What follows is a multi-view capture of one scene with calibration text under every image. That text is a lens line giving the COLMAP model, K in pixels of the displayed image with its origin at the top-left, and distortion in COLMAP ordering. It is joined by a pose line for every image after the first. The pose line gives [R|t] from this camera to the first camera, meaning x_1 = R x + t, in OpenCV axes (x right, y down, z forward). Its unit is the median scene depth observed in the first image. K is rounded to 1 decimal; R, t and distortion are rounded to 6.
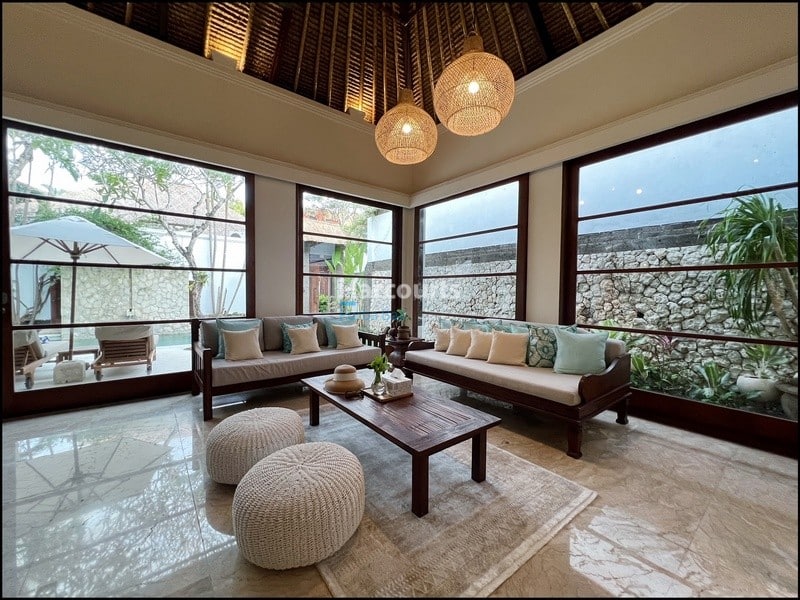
lens RADIAL K [[322.3, 0, 401.1], [0, 322.3, 299.5], [0, 0, 1]] dist [-0.000621, -0.000181]
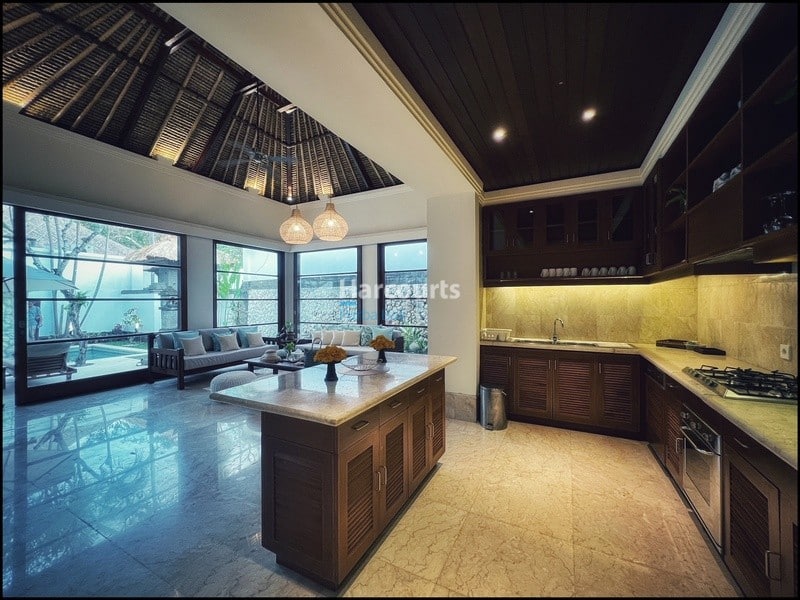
lens RADIAL K [[320.3, 0, 402.3], [0, 320.3, 303.2], [0, 0, 1]] dist [0.001303, 0.000001]
pose [[0.912914, -0.019586, 0.407682, -0.141465], [0.026121, 0.999604, -0.010469, -0.027859], [-0.407315, 0.020207, 0.913064, -0.728902]]
